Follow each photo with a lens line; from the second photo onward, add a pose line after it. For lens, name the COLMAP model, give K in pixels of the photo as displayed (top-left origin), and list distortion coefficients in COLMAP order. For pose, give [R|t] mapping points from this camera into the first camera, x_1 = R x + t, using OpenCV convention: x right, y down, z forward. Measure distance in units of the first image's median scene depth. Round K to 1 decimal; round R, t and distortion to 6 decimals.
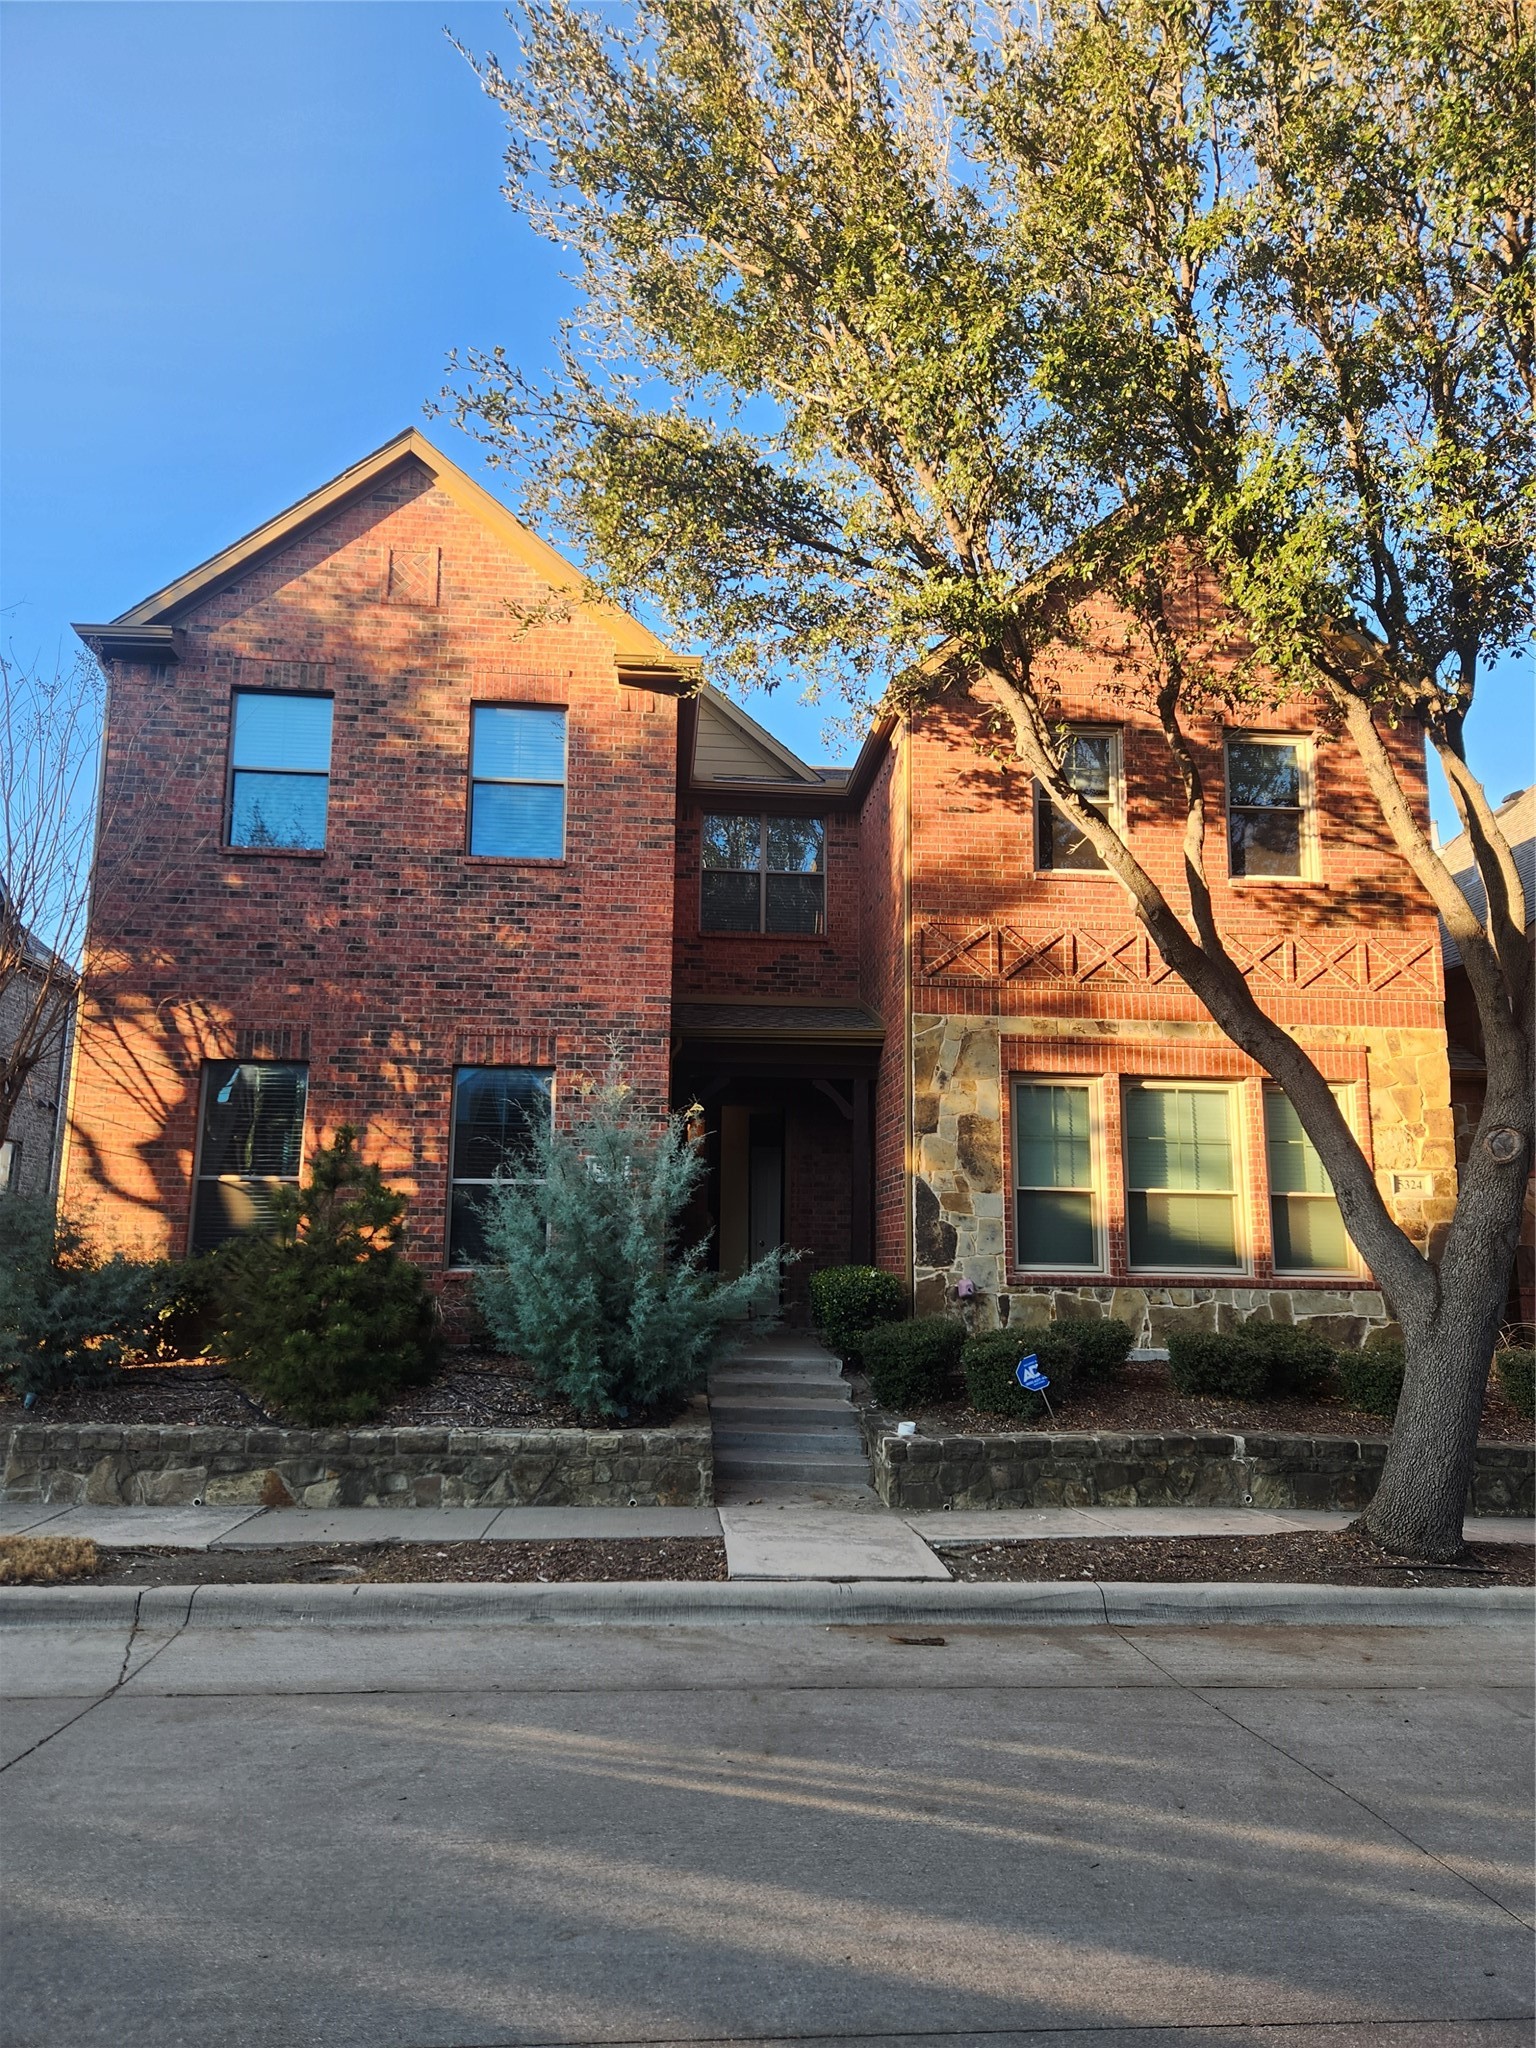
lens RADIAL K [[1367.0, 0, 766.9], [0, 1367.0, 1024.4], [0, 0, 1]] dist [0.020178, -0.009485]
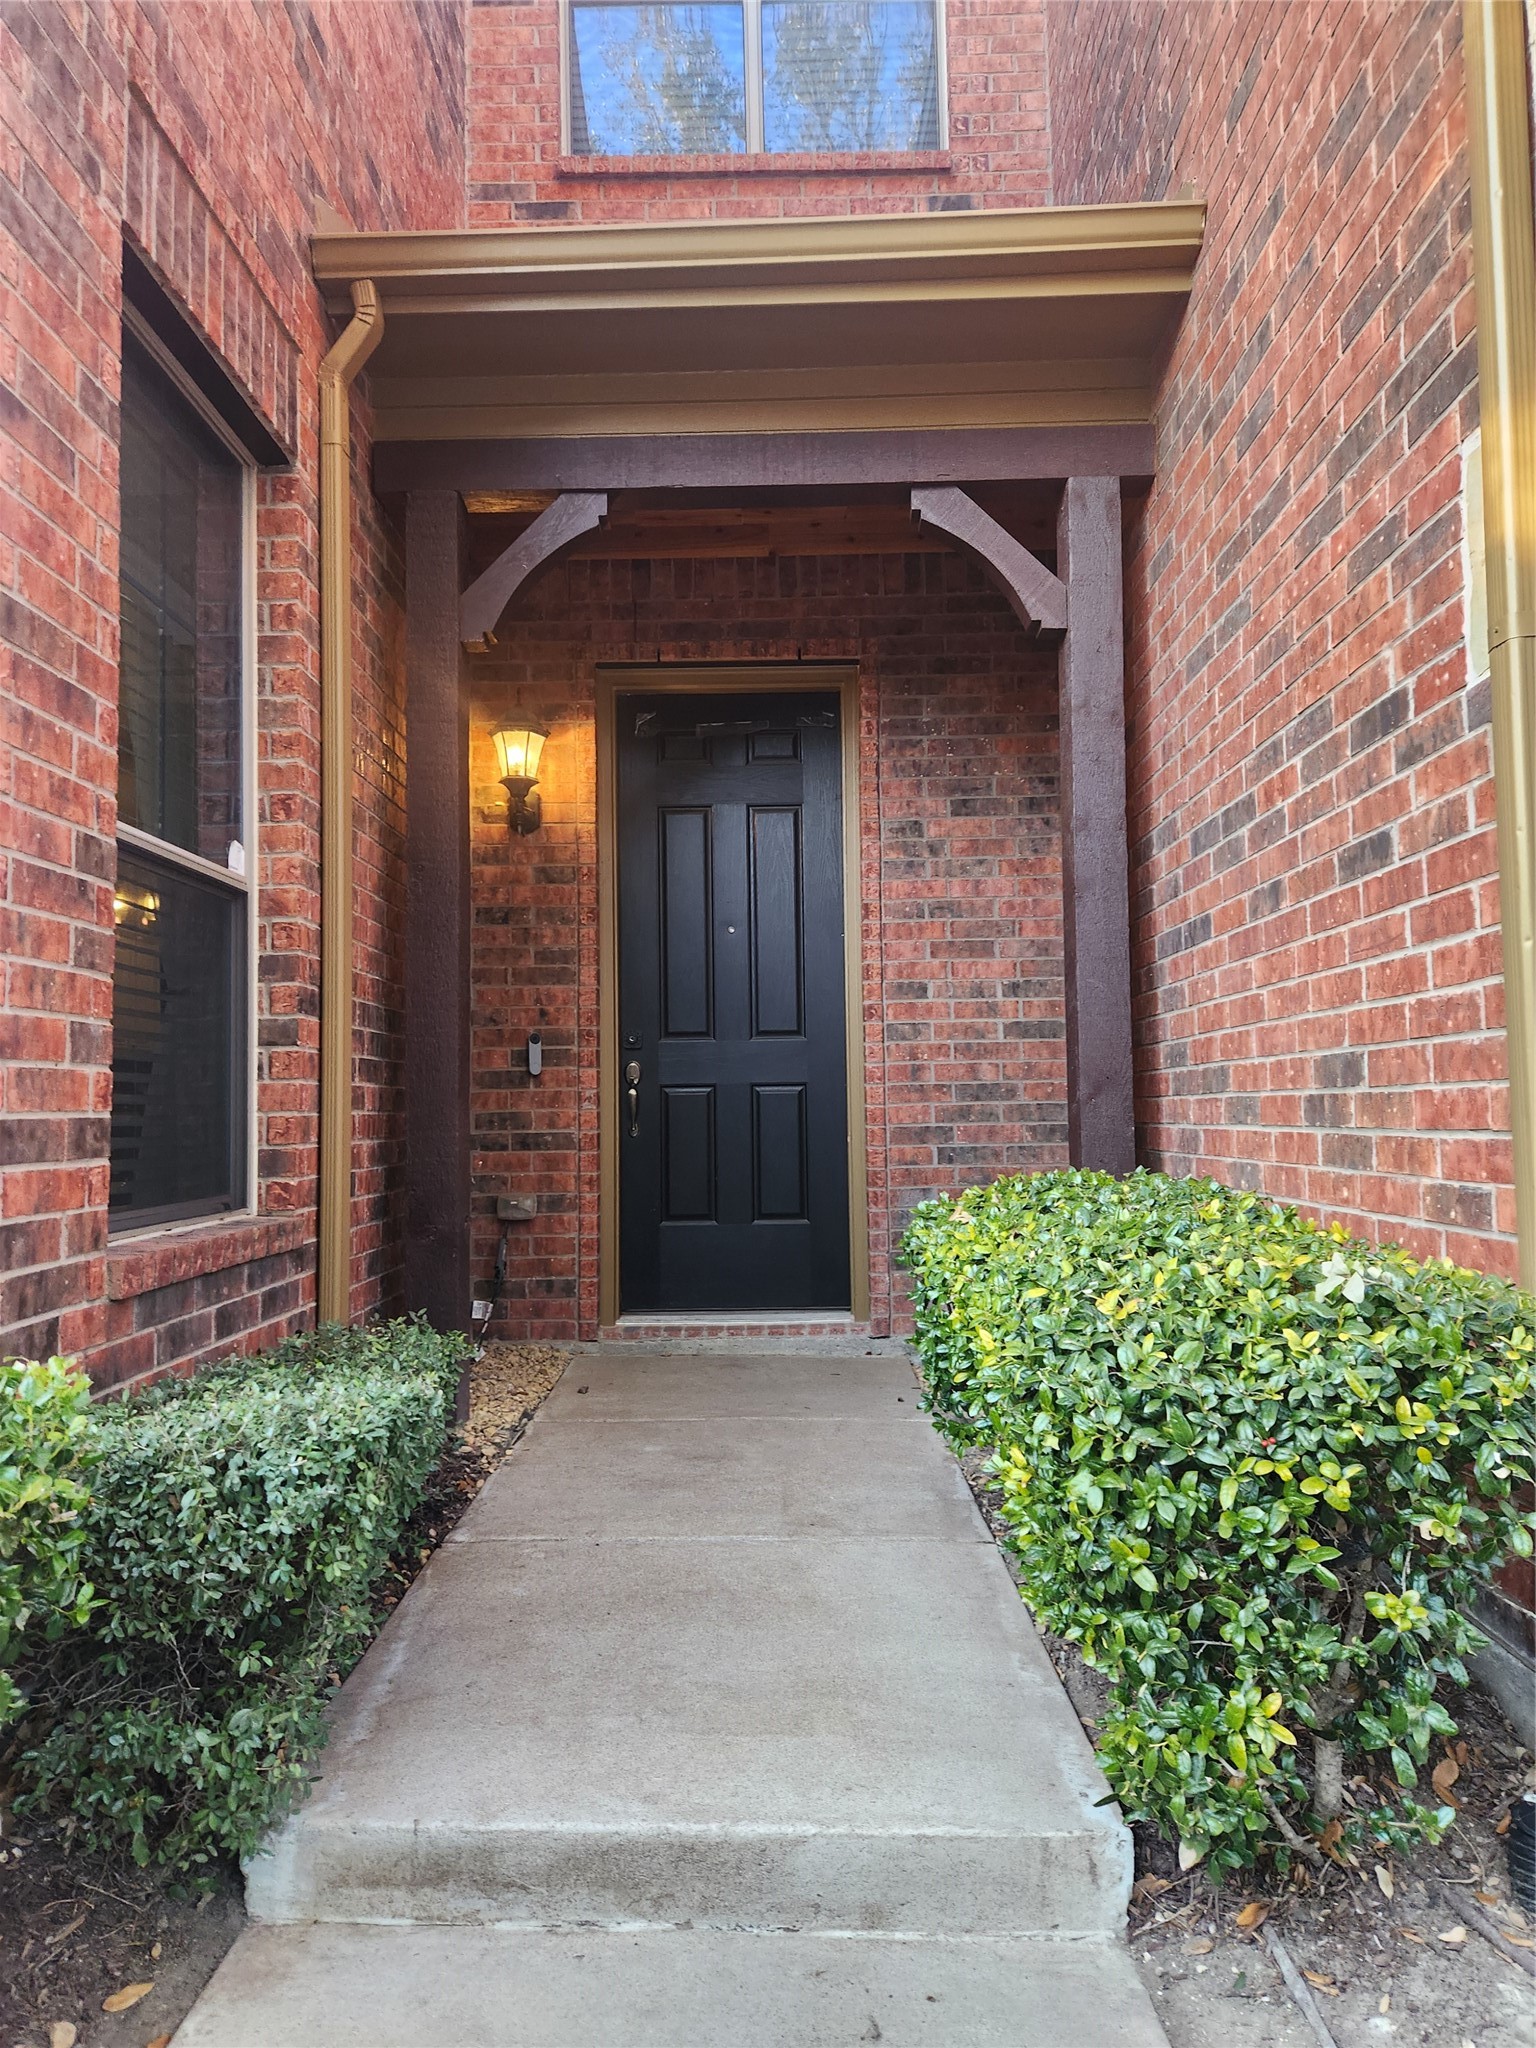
lens RADIAL K [[1367.0, 0, 765.7], [0, 1367.0, 1025.2], [0, 0, 1]] dist [0.020178, -0.009485]
pose [[0.995244, -0.030239, -0.092598, 0.024302], [0.040482, 0.993015, 0.110822, 0.106445], [0.088600, -0.114043, 0.989517, 0.653641]]
